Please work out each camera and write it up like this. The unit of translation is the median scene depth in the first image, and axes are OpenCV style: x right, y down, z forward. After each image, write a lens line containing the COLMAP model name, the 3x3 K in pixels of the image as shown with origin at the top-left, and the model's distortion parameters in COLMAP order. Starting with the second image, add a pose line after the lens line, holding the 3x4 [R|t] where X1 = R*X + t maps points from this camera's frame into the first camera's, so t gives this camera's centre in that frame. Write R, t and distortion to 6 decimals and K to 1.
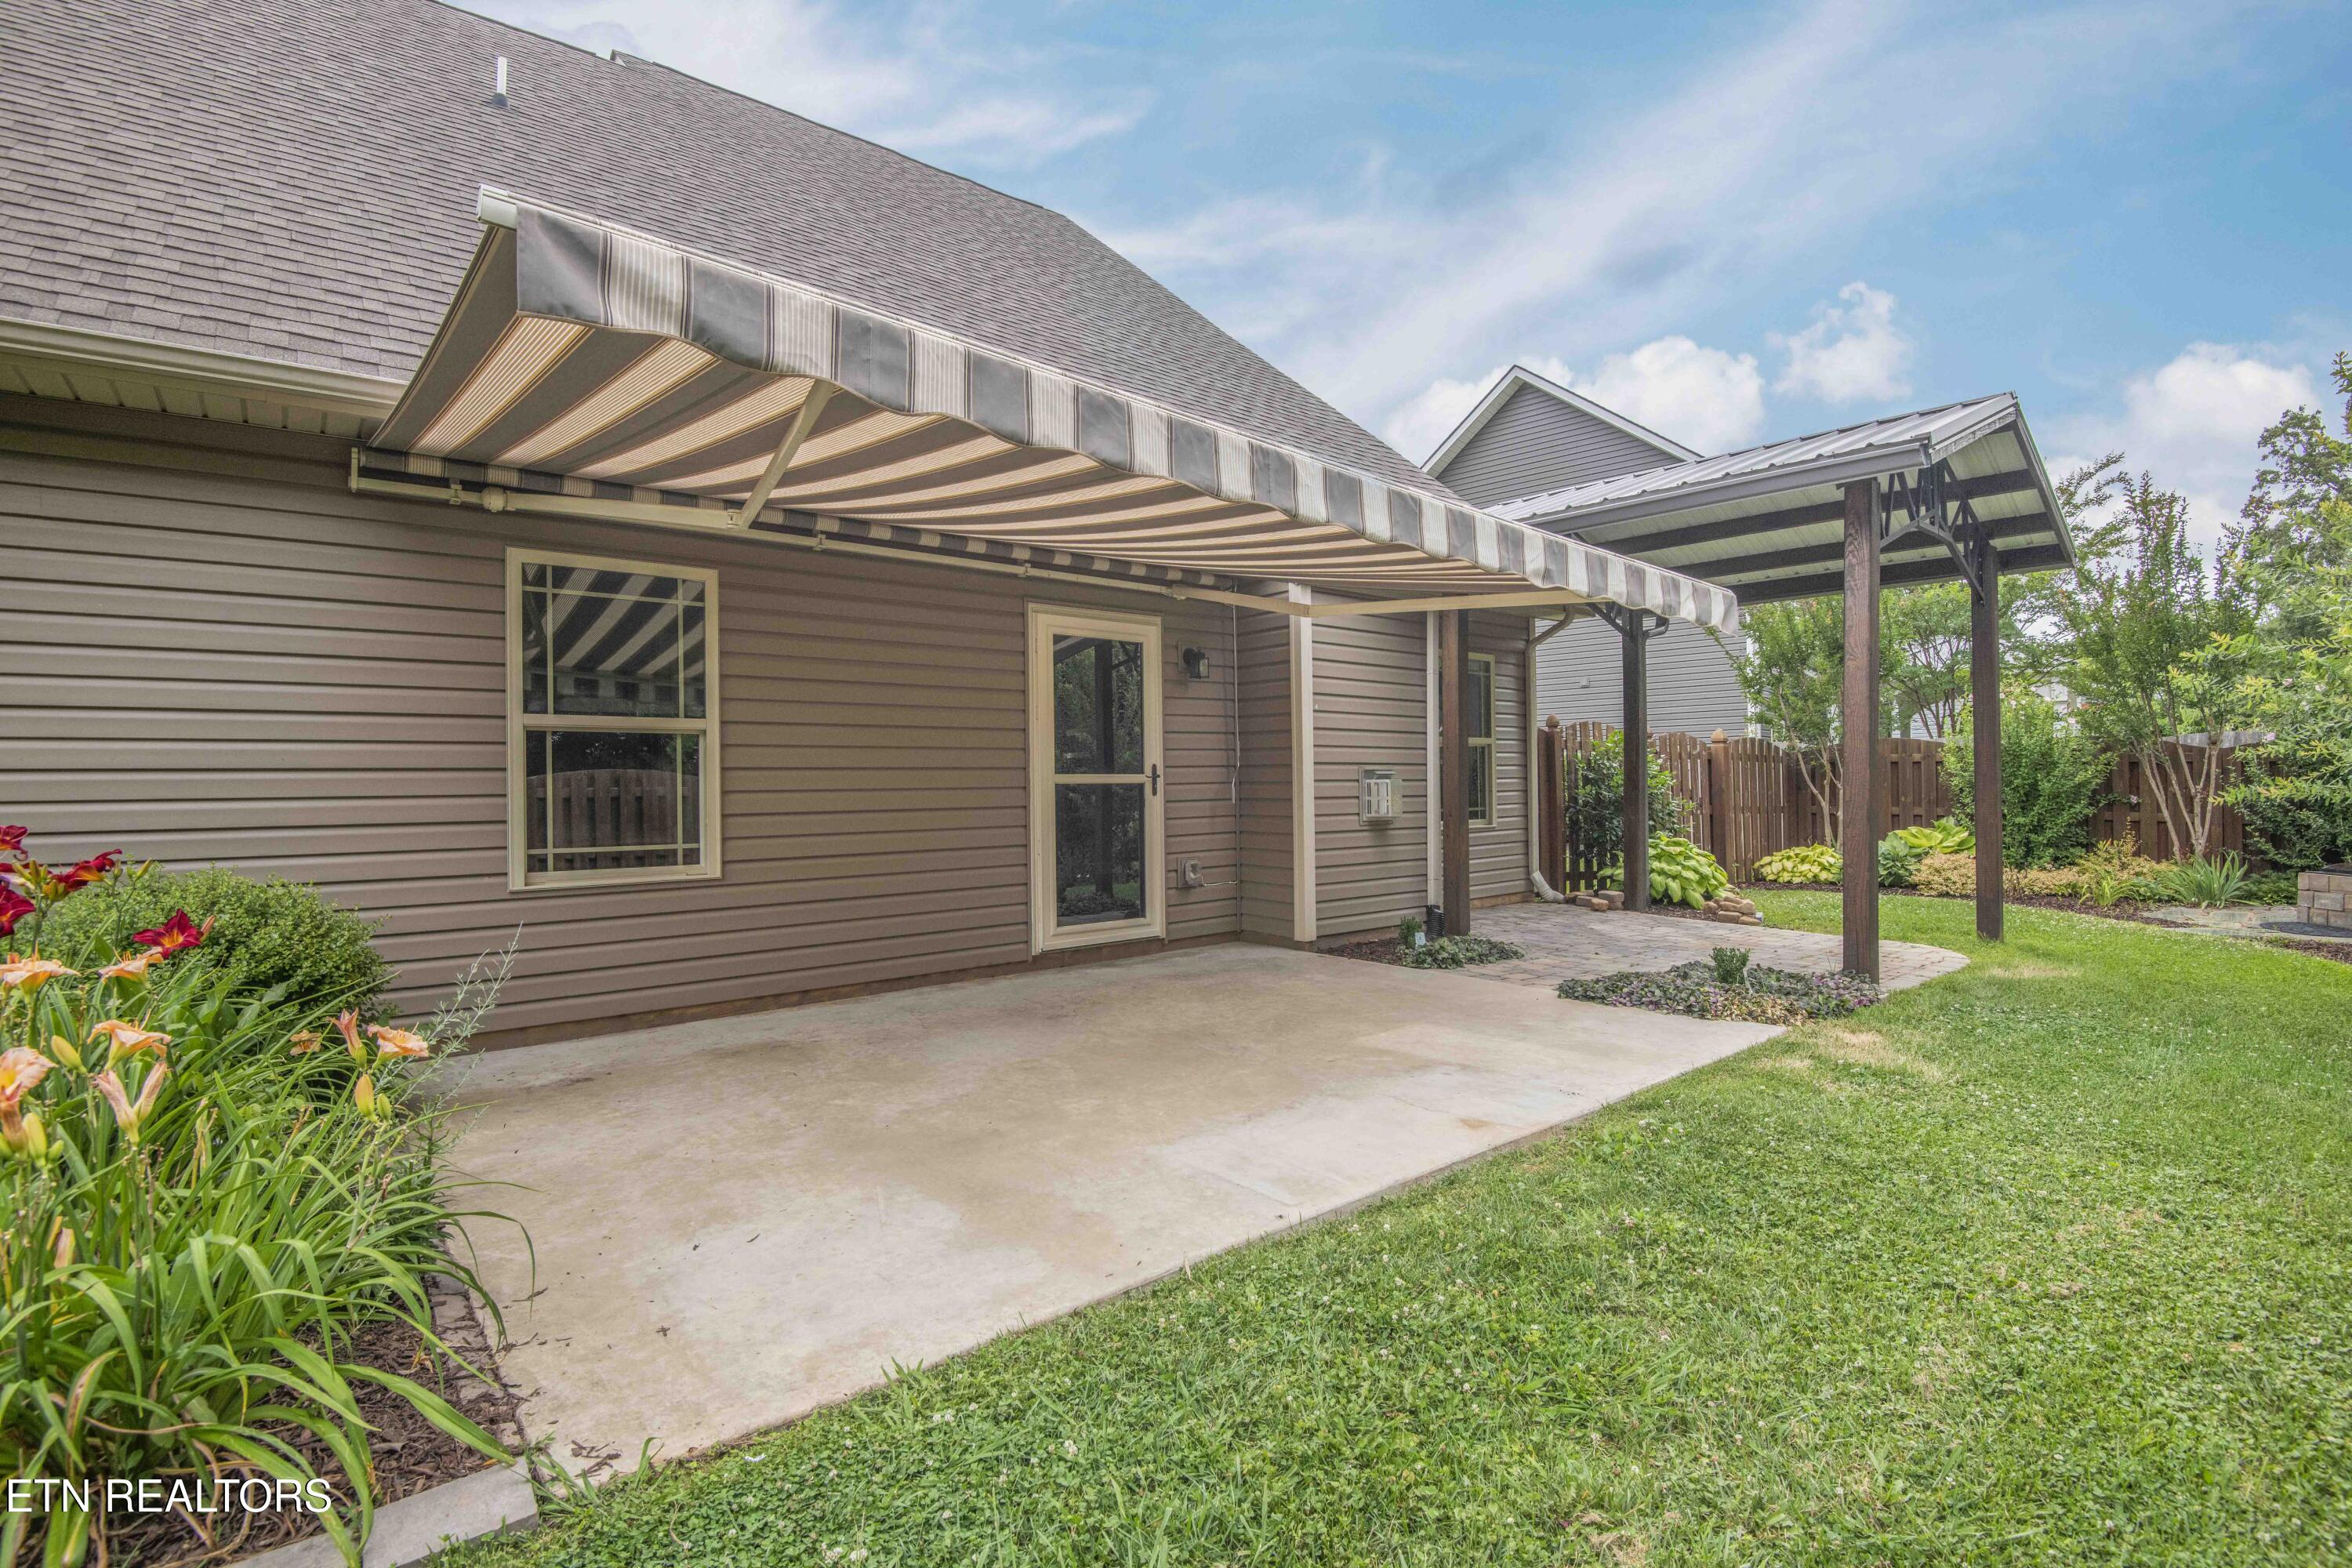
lens RADIAL K [[1074.9, 0, 1176.0], [0, 1074.9, 784.0], [0, 0, 1]] dist [-0.000477, -0.021288]
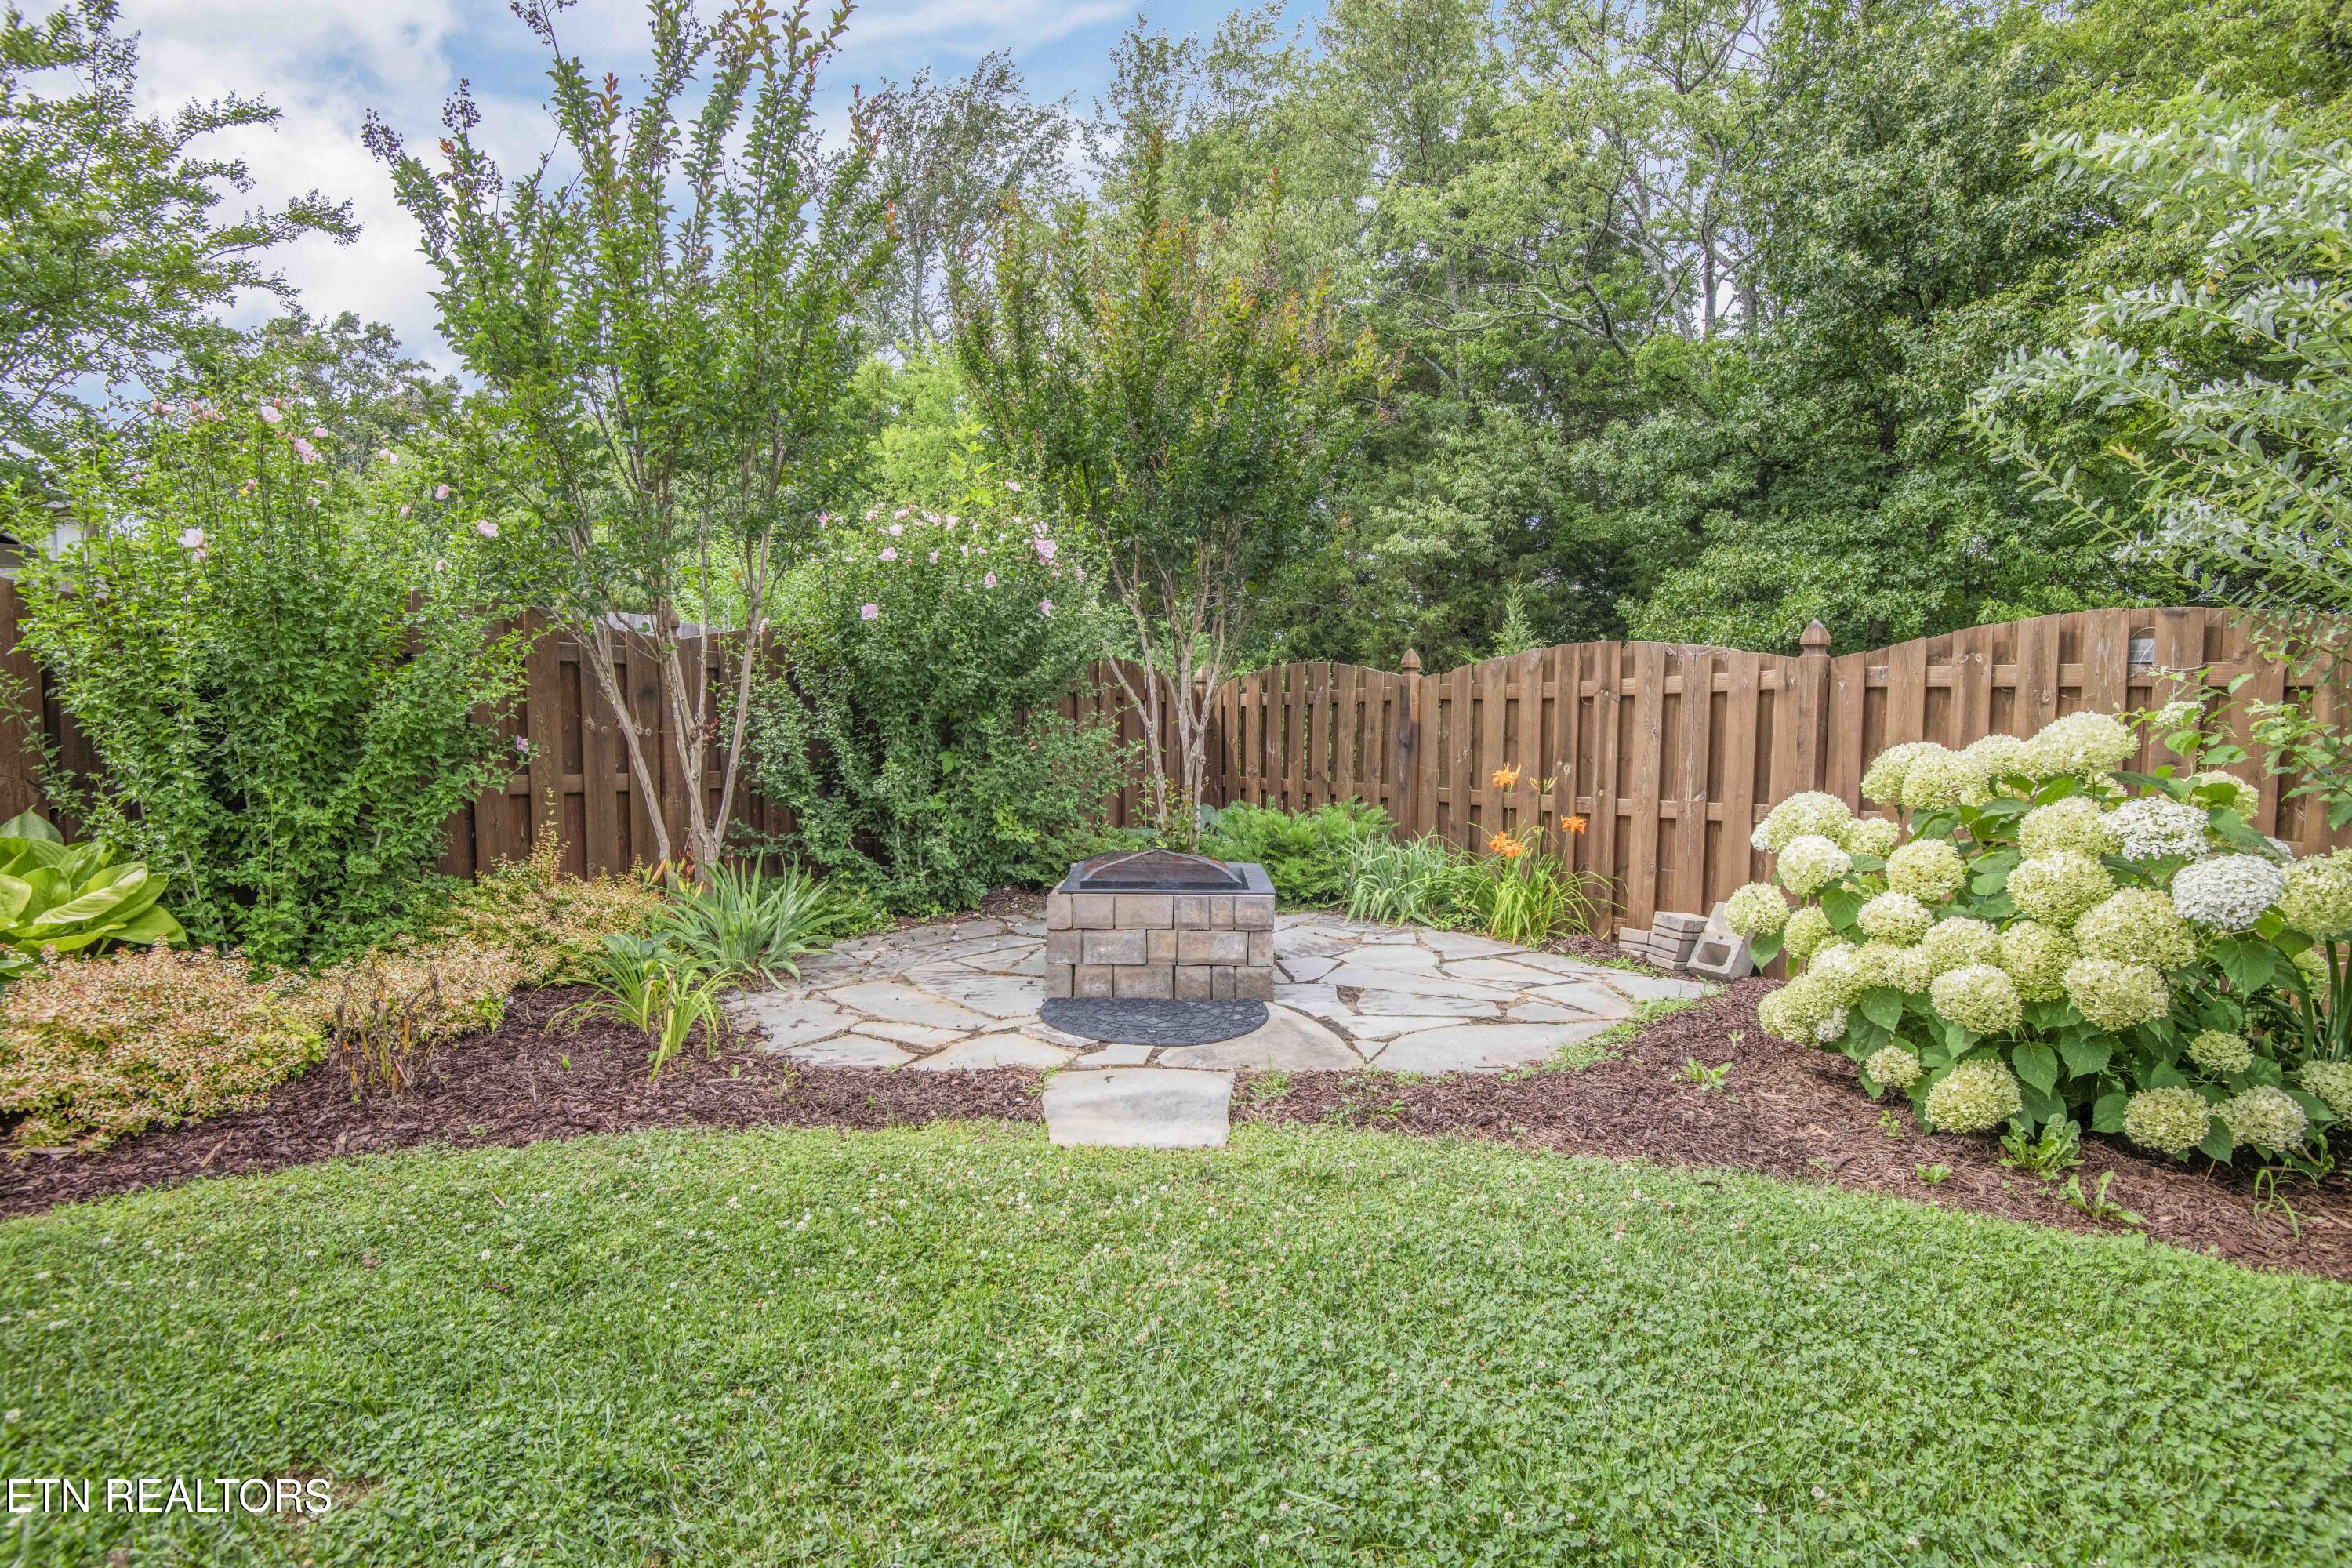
lens RADIAL K [[1074.9, 0, 1176.0], [0, 1074.9, 784.0], [0, 0, 1]] dist [-0.000477, -0.021288]
pose [[-0.021146, -0.058529, 0.998062, 0.492688], [-0.001386, 0.998286, 0.058513, 0.005505], [-0.999775, -0.000146, -0.021190, 0.790282]]
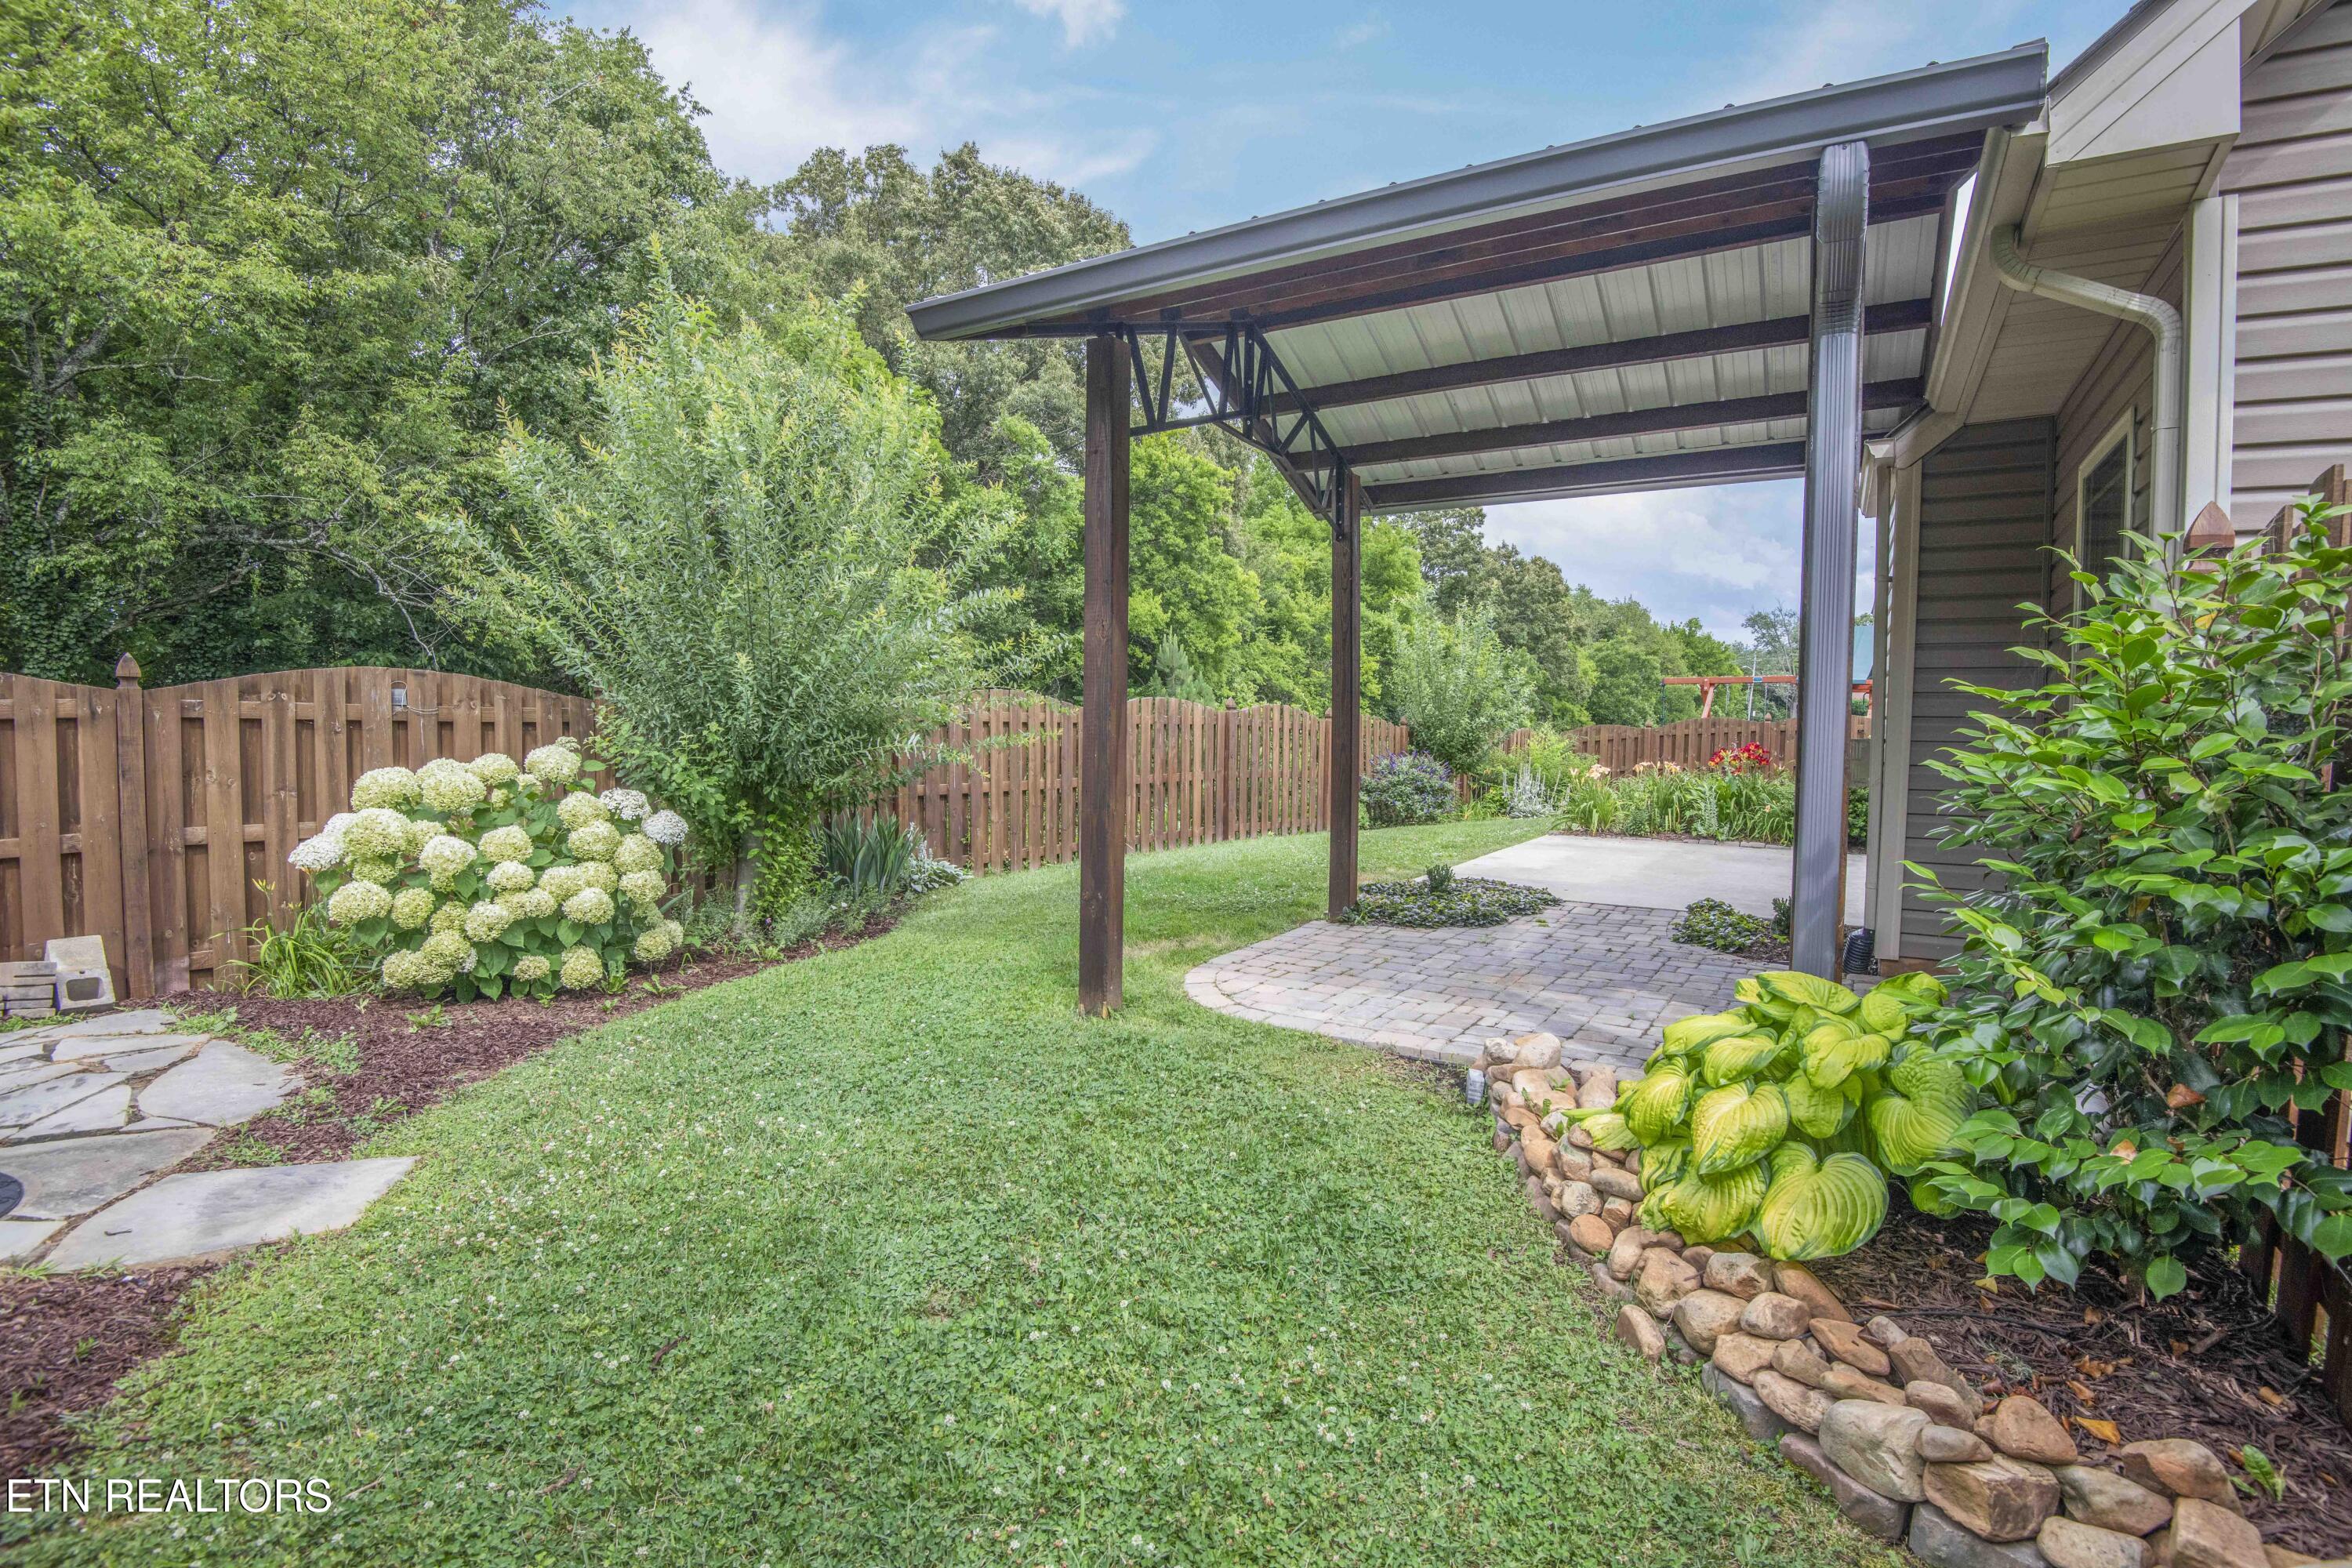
lens RADIAL K [[1074.9, 0, 1176.0], [0, 1074.9, 784.0], [0, 0, 1]] dist [-0.000477, -0.021288]
pose [[-0.953257, 0.016265, -0.301724, 0.672503], [0.000146, 0.998575, 0.053368, -0.006634], [0.302162, 0.050829, -0.951900, 1.160154]]
